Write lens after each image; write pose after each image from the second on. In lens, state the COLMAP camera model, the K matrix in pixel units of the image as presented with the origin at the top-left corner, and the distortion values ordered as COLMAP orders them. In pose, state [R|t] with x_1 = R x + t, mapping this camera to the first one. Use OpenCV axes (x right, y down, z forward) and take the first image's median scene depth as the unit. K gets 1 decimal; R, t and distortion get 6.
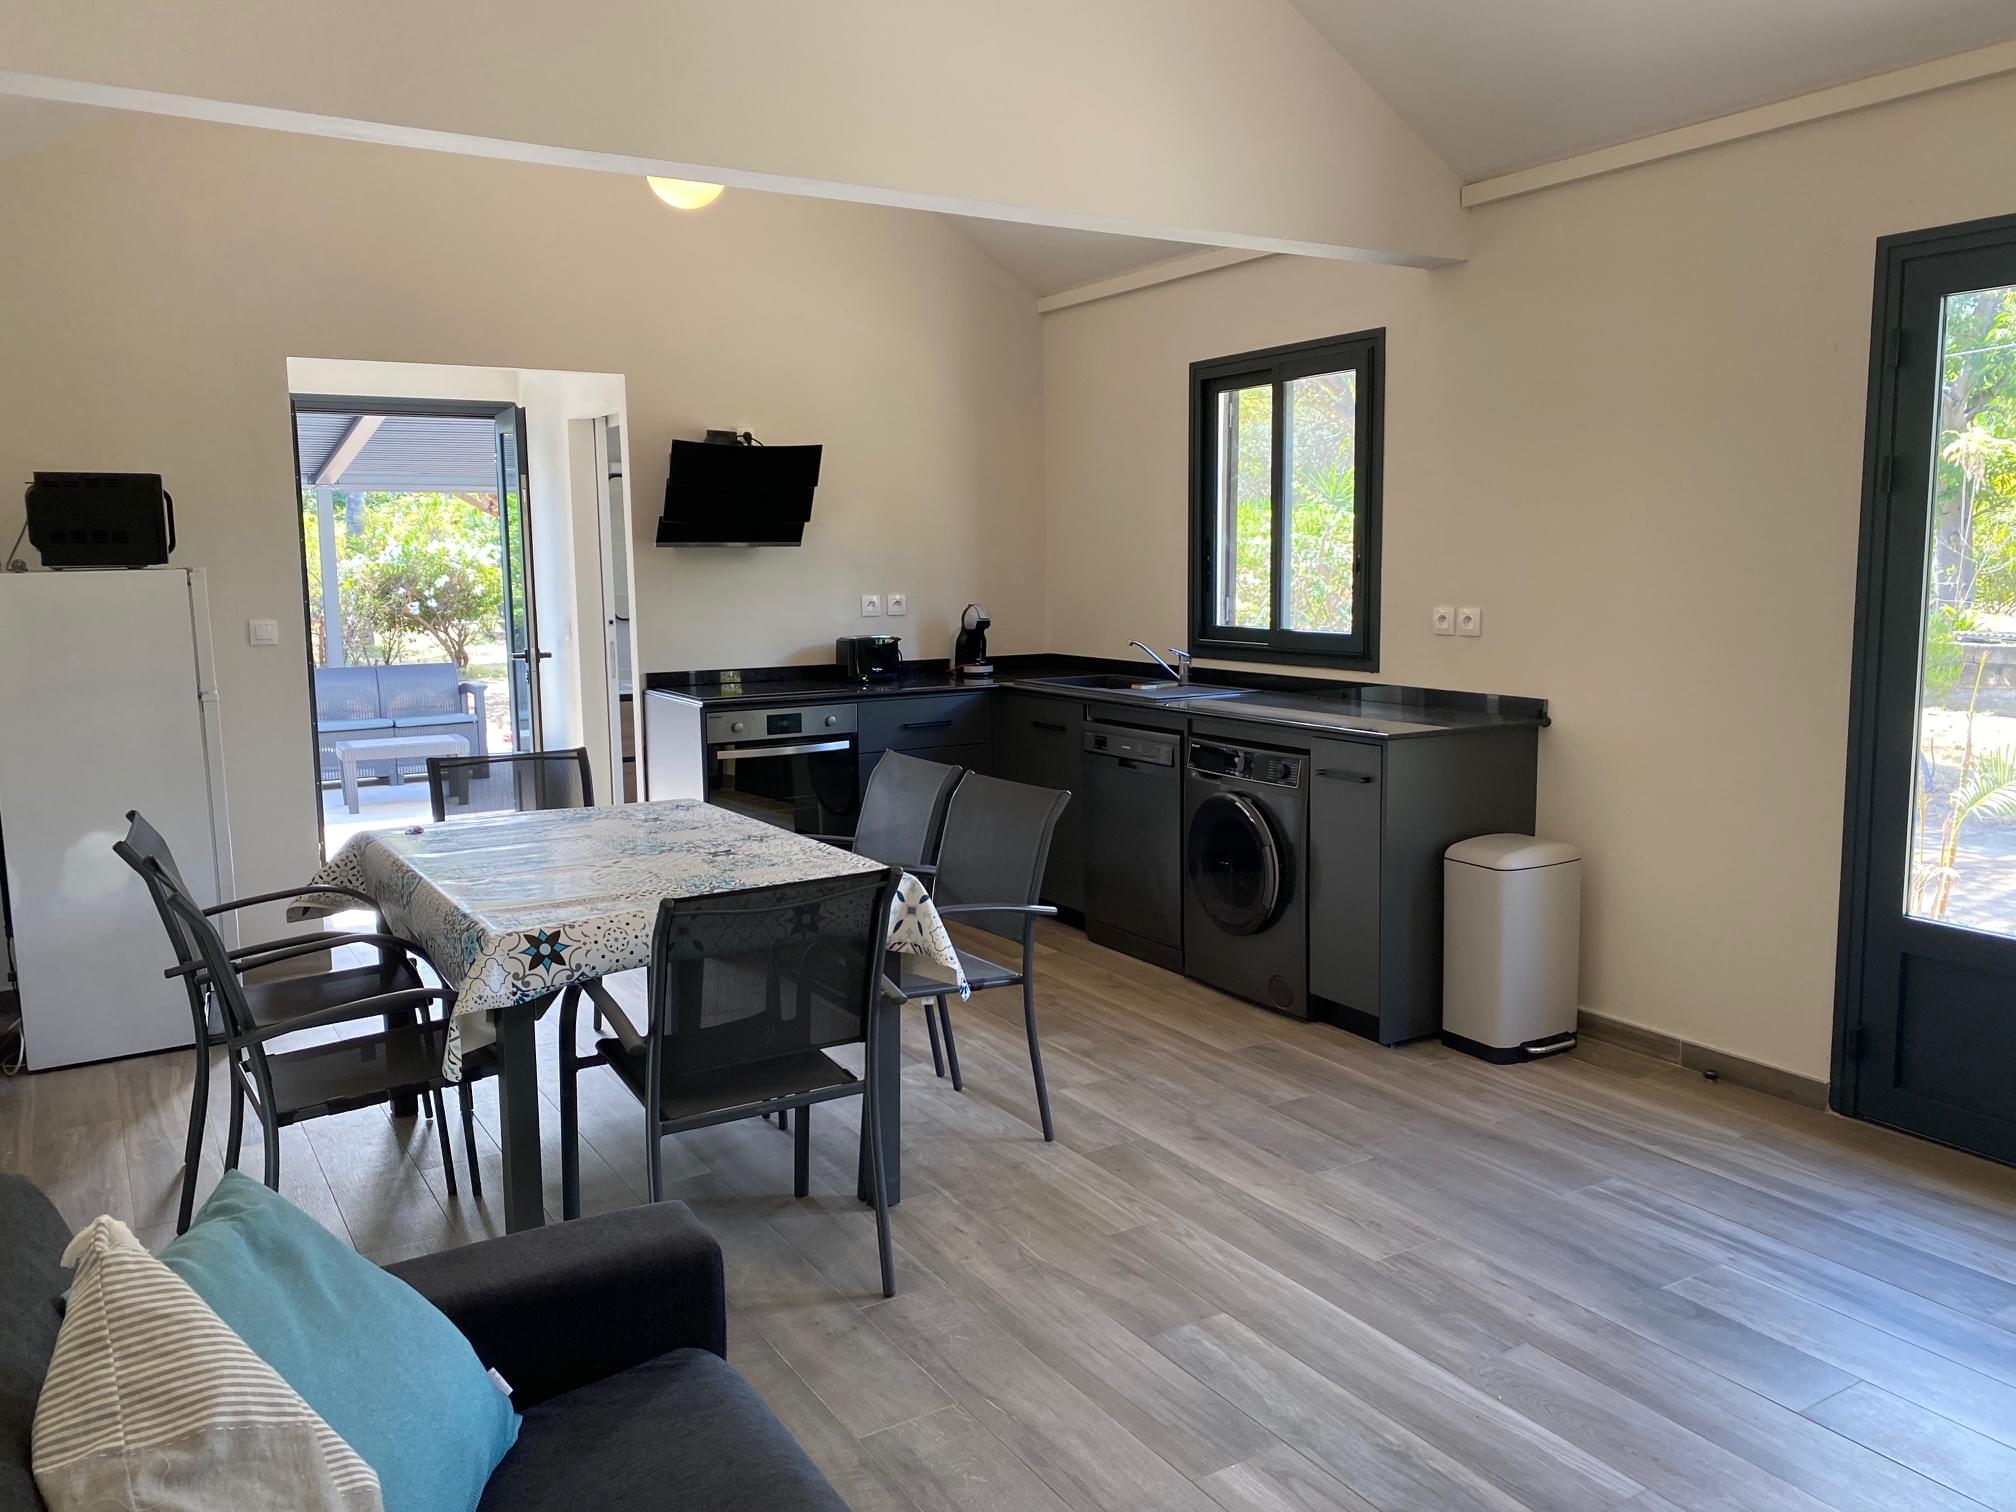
lens RADIAL K [[1502.3, 0, 1011.7], [0, 1502.3, 705.1], [0, 0, 1]] dist [0.077570, -0.158695]
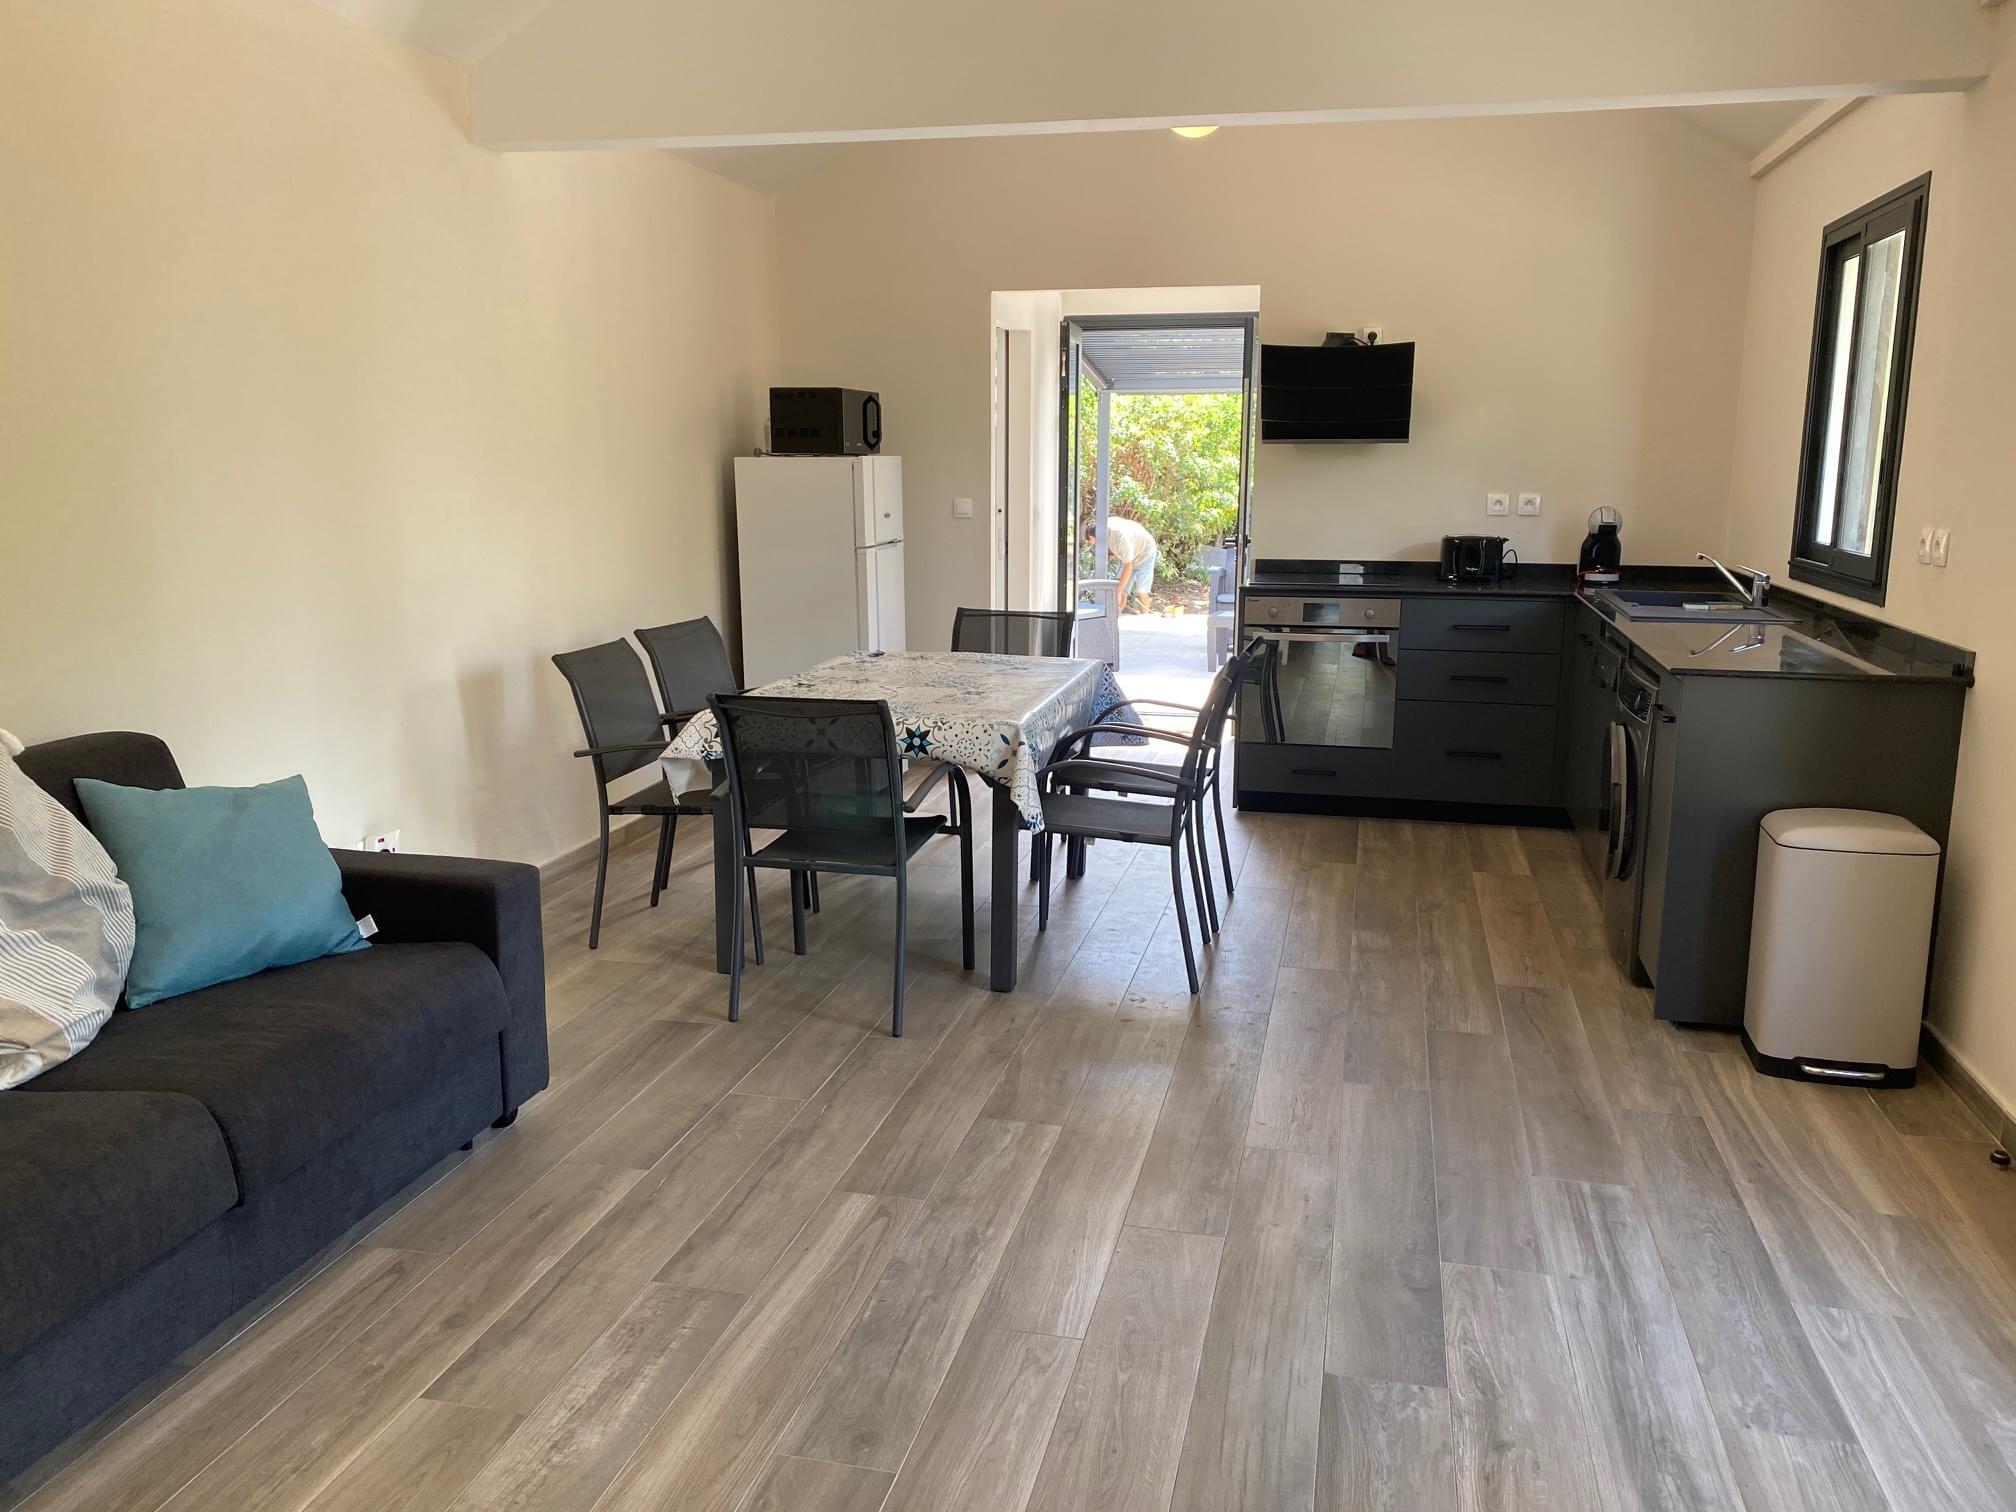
lens RADIAL K [[1502.3, 0, 1011.7], [0, 1502.3, 705.1], [0, 0, 1]] dist [0.077570, -0.158695]
pose [[0.711826, 0.127784, -0.690633, 0.583423], [-0.081036, 0.991686, 0.099963, -0.015009], [0.697665, -0.015190, 0.716263, 0.115007]]
